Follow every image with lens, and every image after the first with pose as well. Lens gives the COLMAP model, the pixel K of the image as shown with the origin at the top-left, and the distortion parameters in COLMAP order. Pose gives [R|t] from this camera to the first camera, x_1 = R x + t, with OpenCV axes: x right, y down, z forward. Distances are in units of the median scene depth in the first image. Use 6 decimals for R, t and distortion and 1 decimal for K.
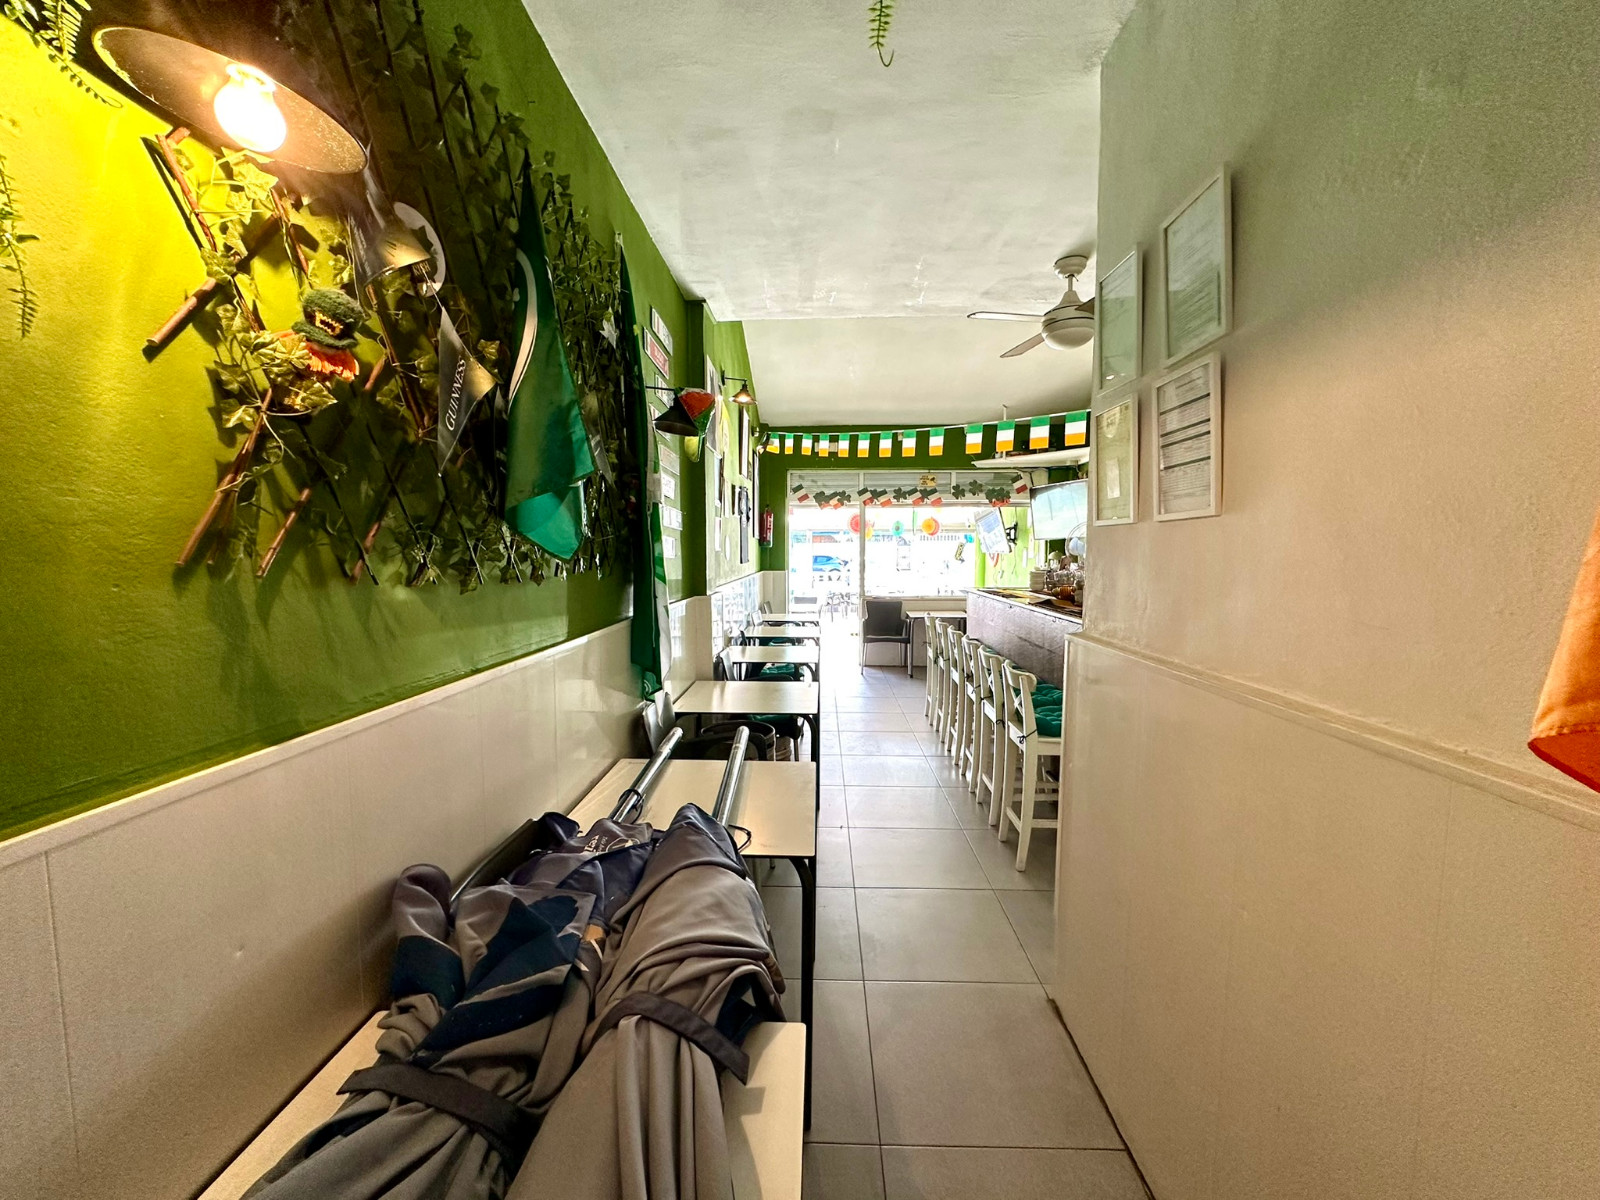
lens RADIAL K [[639.1, 0, 795.8], [0, 639.1, 600.2], [0, 0, 1]] dist [-0.002185, -0.000639]
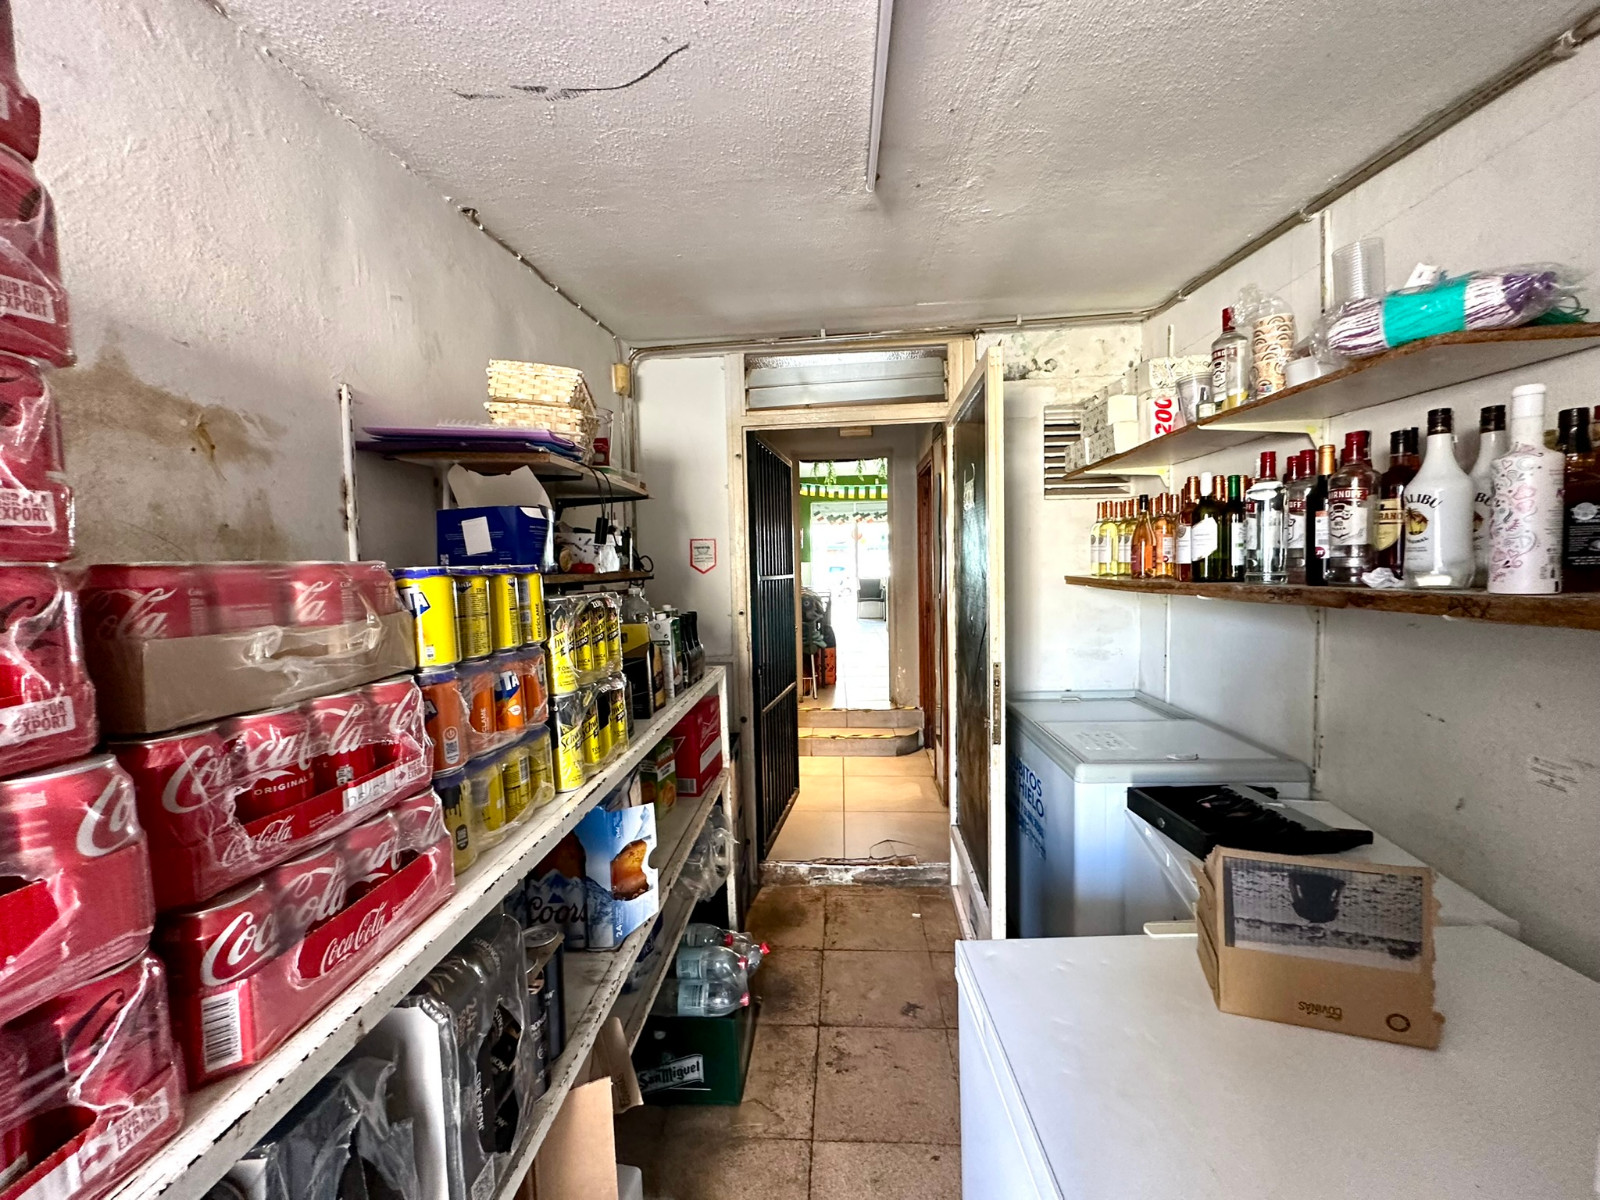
lens RADIAL K [[639.1, 0, 799.1], [0, 639.1, 605.9], [0, 0, 1]] dist [-0.002185, -0.000639]
pose [[0.999354, -0.024703, -0.026117, -0.007044], [0.023815, 0.999145, -0.033784, 0.126517], [0.026929, 0.033140, 0.999088, -0.690216]]
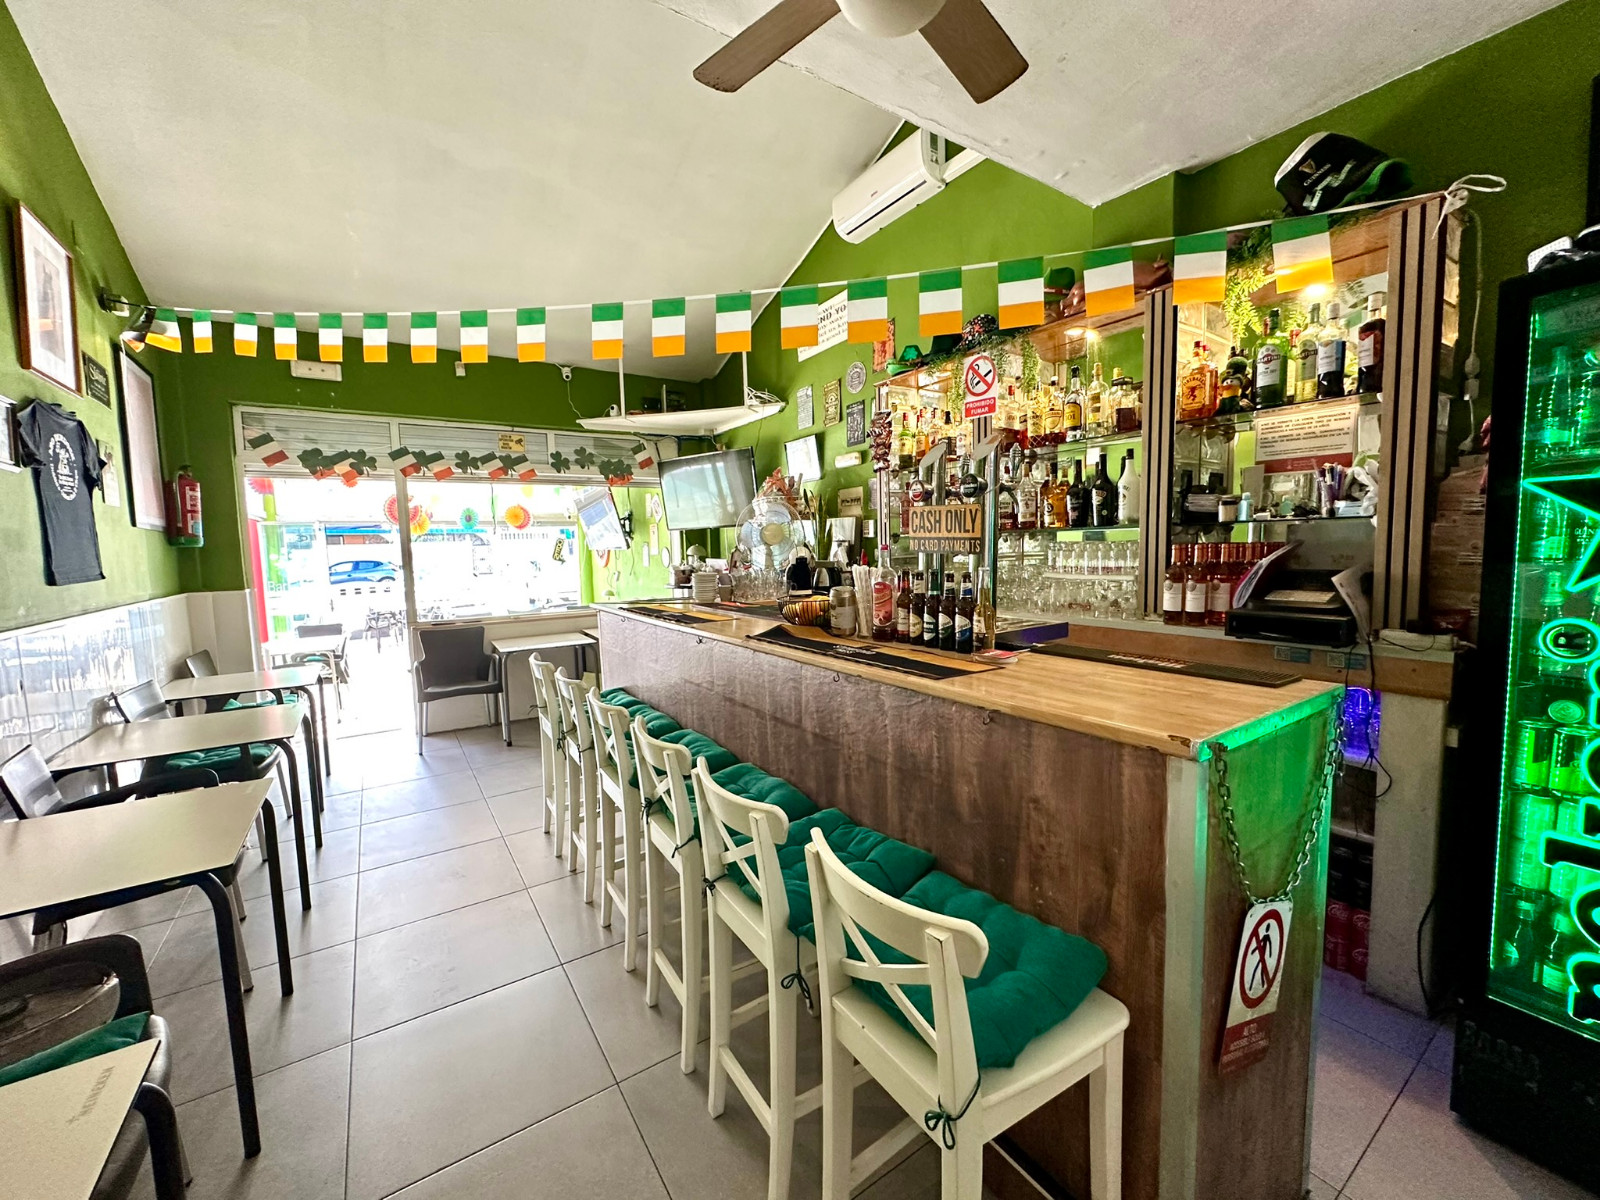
lens RADIAL K [[639.1, 0, 797.5], [0, 639.1, 599.8], [0, 0, 1]] dist [-0.002185, -0.000639]
pose [[0.809364, -0.070083, 0.583111, 0.047888], [0.069488, 0.997308, 0.023416, -0.018720], [-0.583182, 0.021567, 0.812055, 0.286955]]
